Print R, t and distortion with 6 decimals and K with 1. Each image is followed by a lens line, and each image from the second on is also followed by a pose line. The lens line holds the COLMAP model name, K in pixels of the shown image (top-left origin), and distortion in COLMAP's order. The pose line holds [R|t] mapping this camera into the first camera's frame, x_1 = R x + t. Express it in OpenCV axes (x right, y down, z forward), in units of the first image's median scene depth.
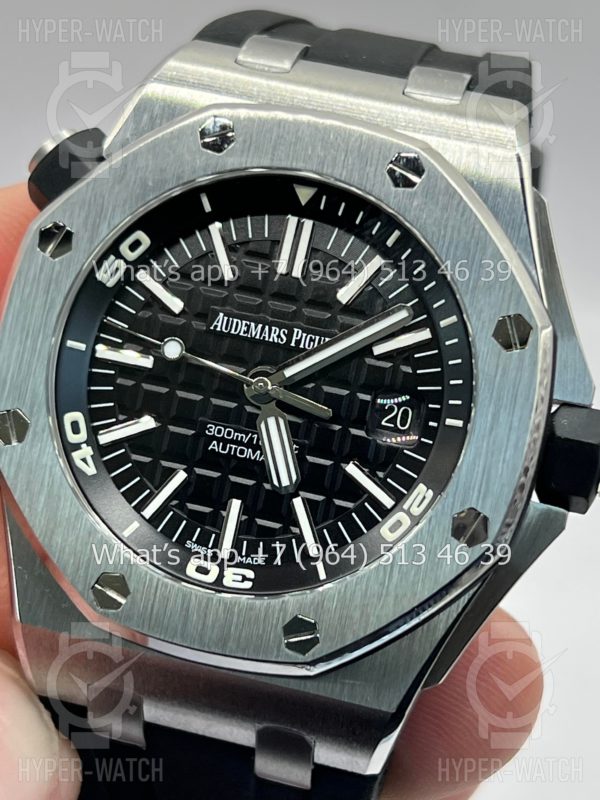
lens RADIAL K [[1896.7, 0, 300.0], [0, 1896.7, 400.0], [0, 0, 1]] dist [0.147515, -0.536131]
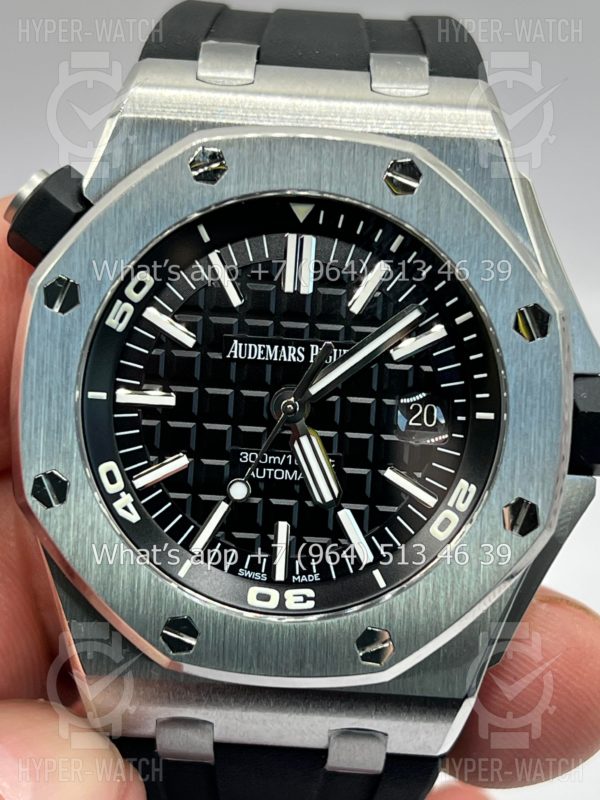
lens RADIAL K [[1896.7, 0, 300.0], [0, 1896.7, 400.0], [0, 0, 1]] dist [0.147515, -0.536131]
pose [[0.977538, -0.161791, 0.135064, -0.149778], [0.147332, 0.982839, 0.110998, -0.121943], [-0.150705, -0.088606, 0.984600, 0.006073]]
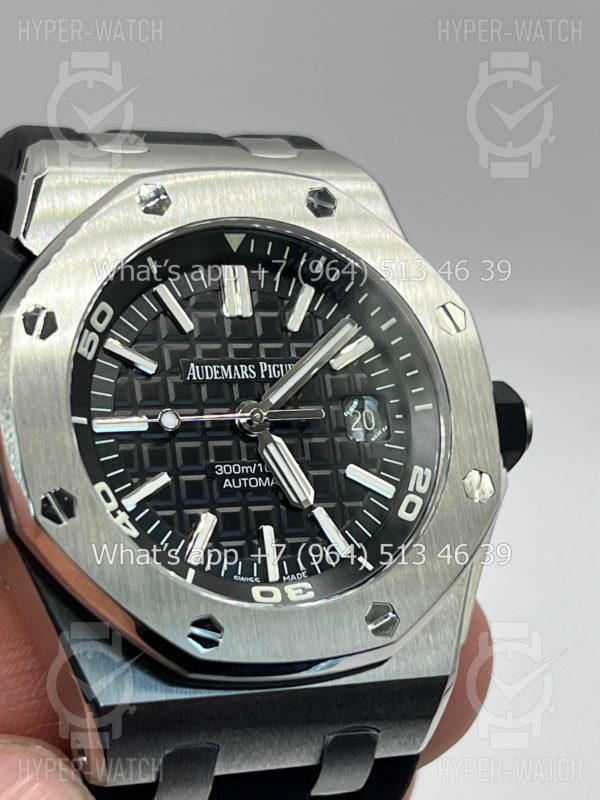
lens RADIAL K [[1896.7, 0, 300.0], [0, 1896.7, 400.0], [0, 0, 1]] dist [0.147515, -0.536131]
pose [[0.822281, -0.198178, 0.533460, -0.562564], [0.278112, 0.957780, -0.072872, 0.067565], [-0.496496, 0.208283, 0.842680, 0.088075]]
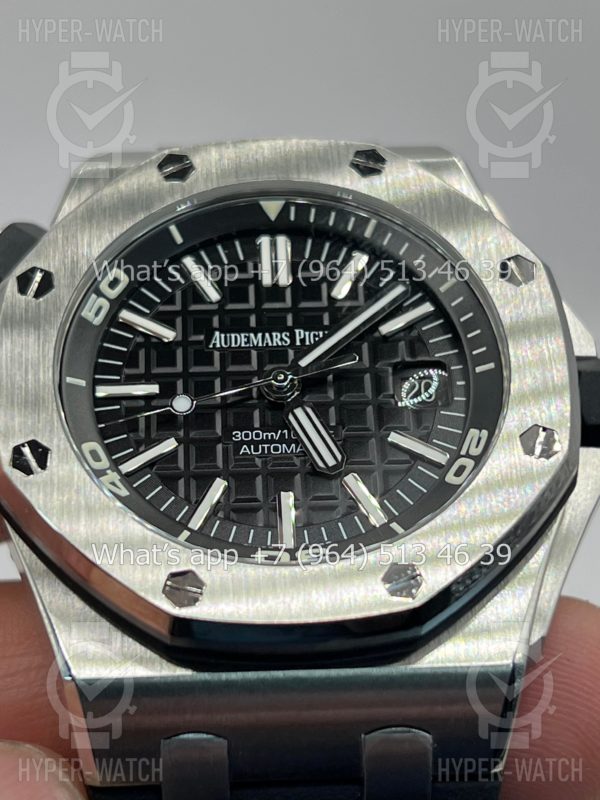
lens RADIAL K [[1896.7, 0, 300.0], [0, 1896.7, 400.0], [0, 0, 1]] dist [0.147515, -0.536131]
pose [[0.951597, -0.148099, 0.269312, -0.268121], [0.248804, 0.885634, -0.392108, 0.376449], [-0.180442, 0.440135, 0.879615, 0.161618]]
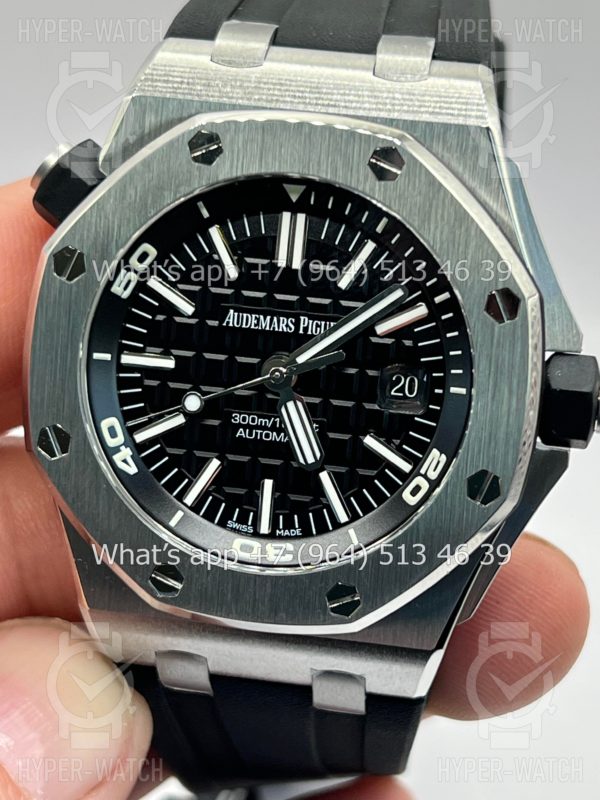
lens RADIAL K [[1896.7, 0, 300.0], [0, 1896.7, 400.0], [0, 0, 1]] dist [0.147515, -0.536131]
pose [[0.991915, -0.126802, -0.005184, -0.003703], [0.125987, 0.978985, 0.160359, -0.164835], [-0.015259, -0.159716, 0.987045, -0.072787]]
